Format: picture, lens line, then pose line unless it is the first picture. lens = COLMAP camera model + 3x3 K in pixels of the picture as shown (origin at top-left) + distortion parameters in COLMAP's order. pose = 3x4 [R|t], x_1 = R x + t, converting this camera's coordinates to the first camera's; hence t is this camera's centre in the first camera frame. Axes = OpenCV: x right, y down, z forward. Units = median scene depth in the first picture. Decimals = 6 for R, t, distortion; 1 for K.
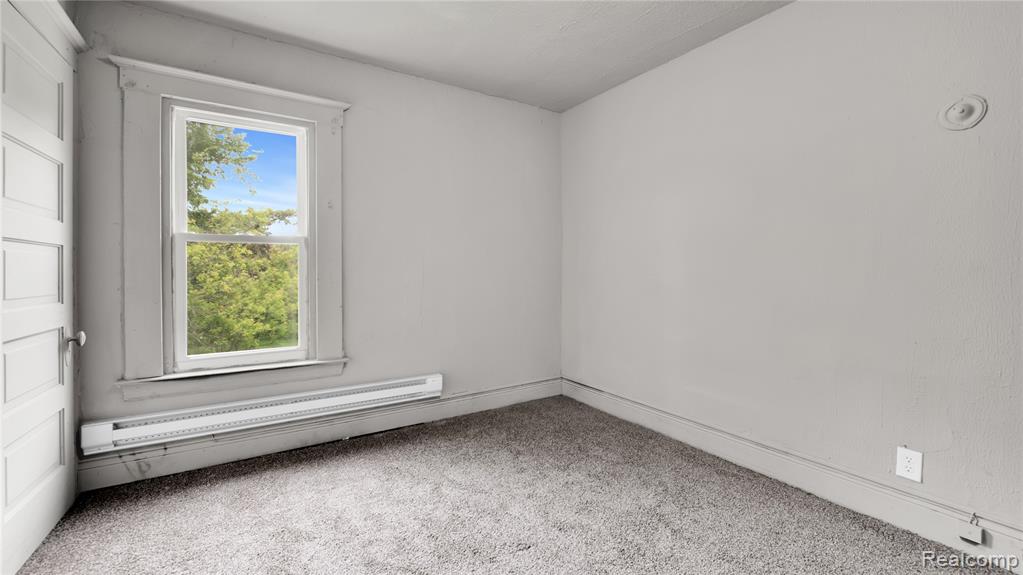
lens RADIAL K [[409.9, 0, 512.2], [0, 409.9, 278.1], [0, 0, 1]] dist [-0.000032, -0.000278]
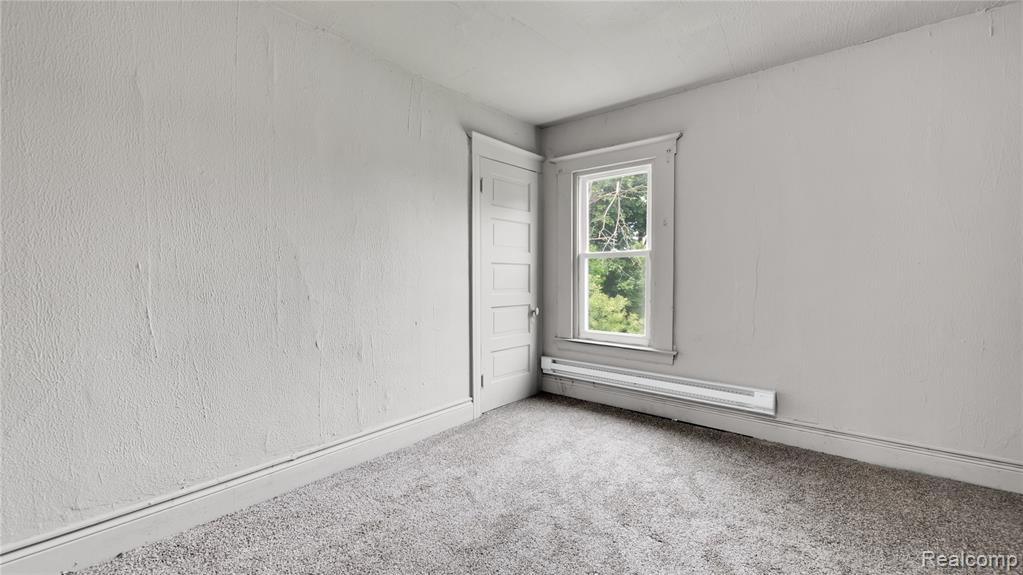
lens RADIAL K [[397.2, 0, 512.4], [0, 397.2, 296.2], [0, 0, 1]] dist [0.000693, 0.000040]
pose [[0.335621, 0.049137, -0.940715, 0.563000], [-0.019905, 0.998786, 0.045069, -0.006378], [0.941787, 0.003599, 0.336191, 0.200331]]
